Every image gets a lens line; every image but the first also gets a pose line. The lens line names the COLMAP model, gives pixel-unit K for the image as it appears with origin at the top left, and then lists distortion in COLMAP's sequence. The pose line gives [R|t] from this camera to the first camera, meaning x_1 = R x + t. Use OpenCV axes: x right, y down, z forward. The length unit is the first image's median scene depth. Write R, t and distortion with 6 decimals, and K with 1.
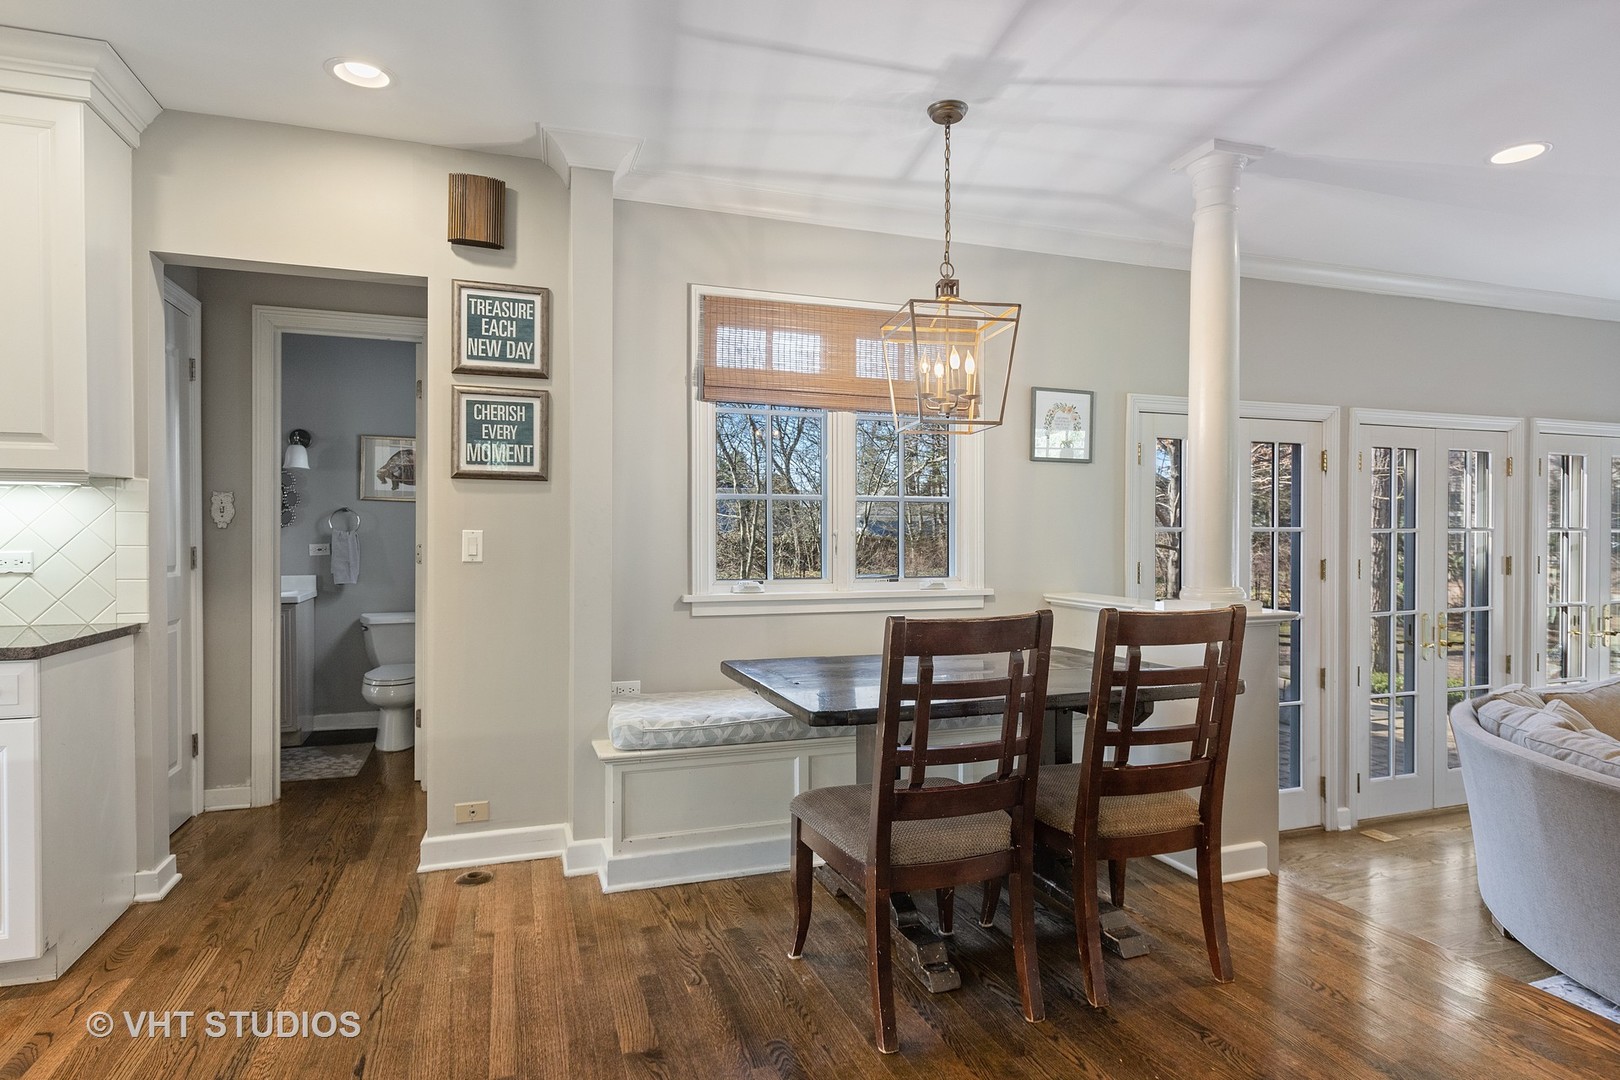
lens RADIAL K [[879.3, 0, 798.6], [0, 879.3, 542.6], [0, 0, 1]] dist [0.003003, 0.000957]
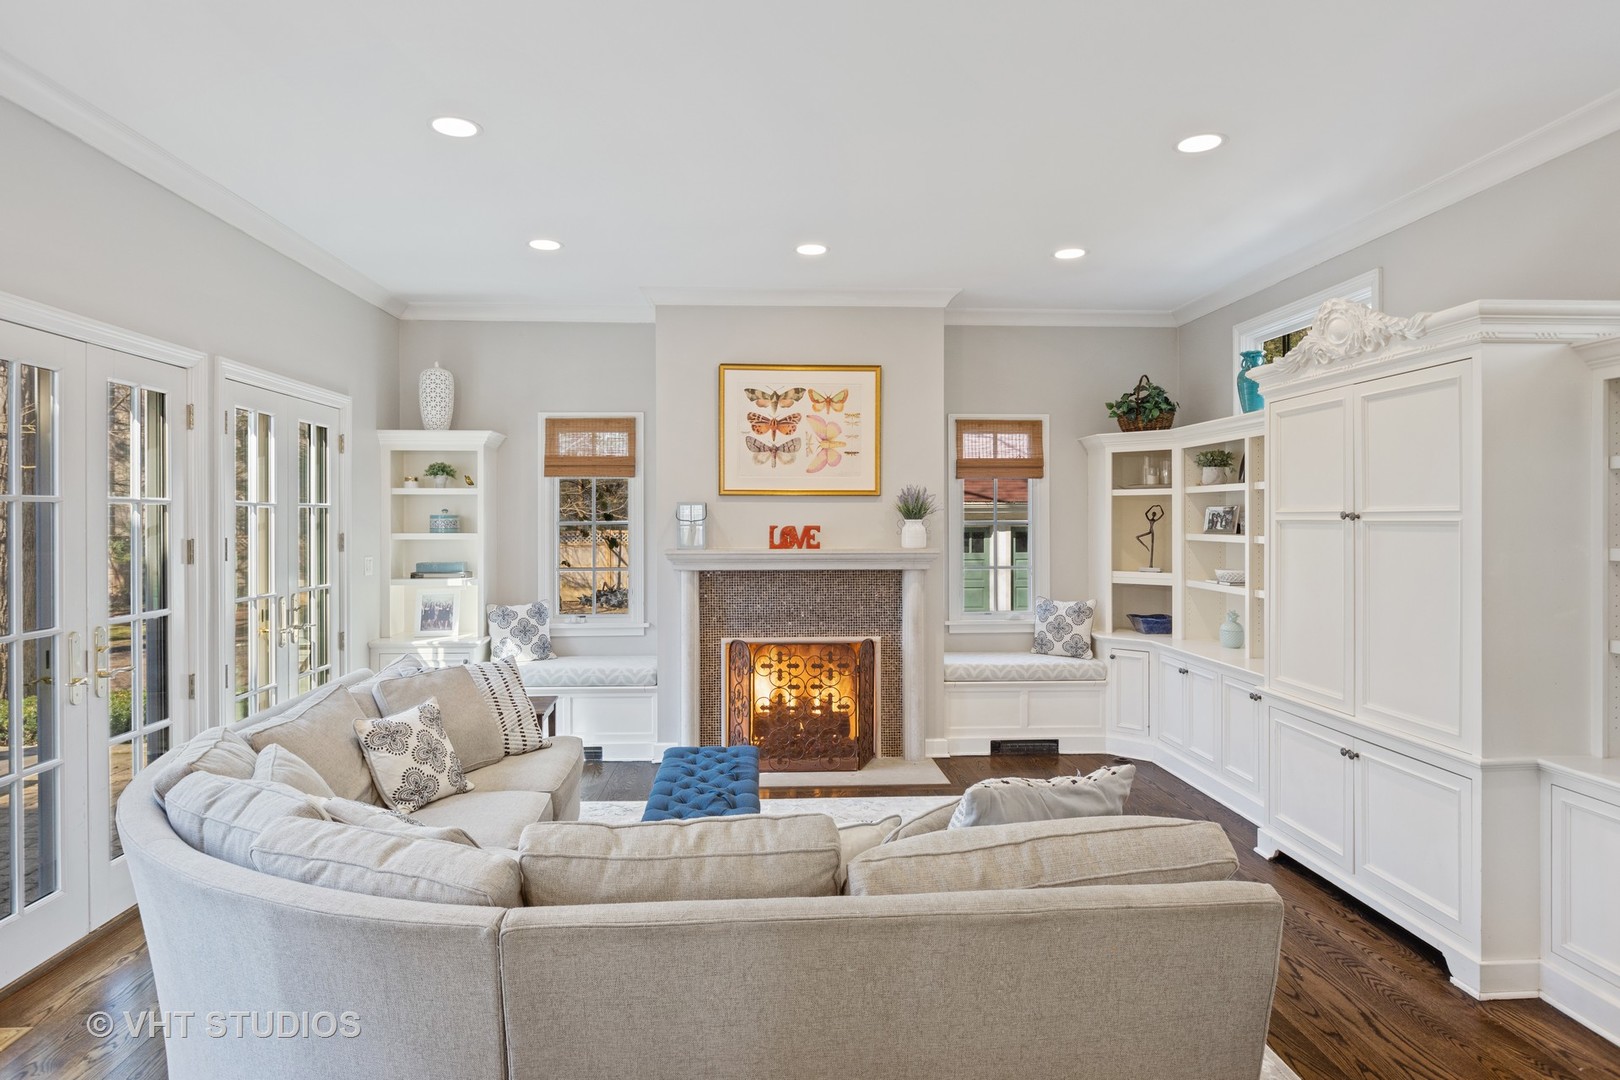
lens RADIAL K [[910.5, 0, 806.0], [0, 910.5, 525.4], [0, 0, 1]] dist [-0.000903, 0.000636]
pose [[0.272189, -0.006802, 0.962220, 0.368710], [0.008904, 0.999950, 0.004550, 0.008918], [-0.962203, 0.007329, 0.272236, 0.512584]]
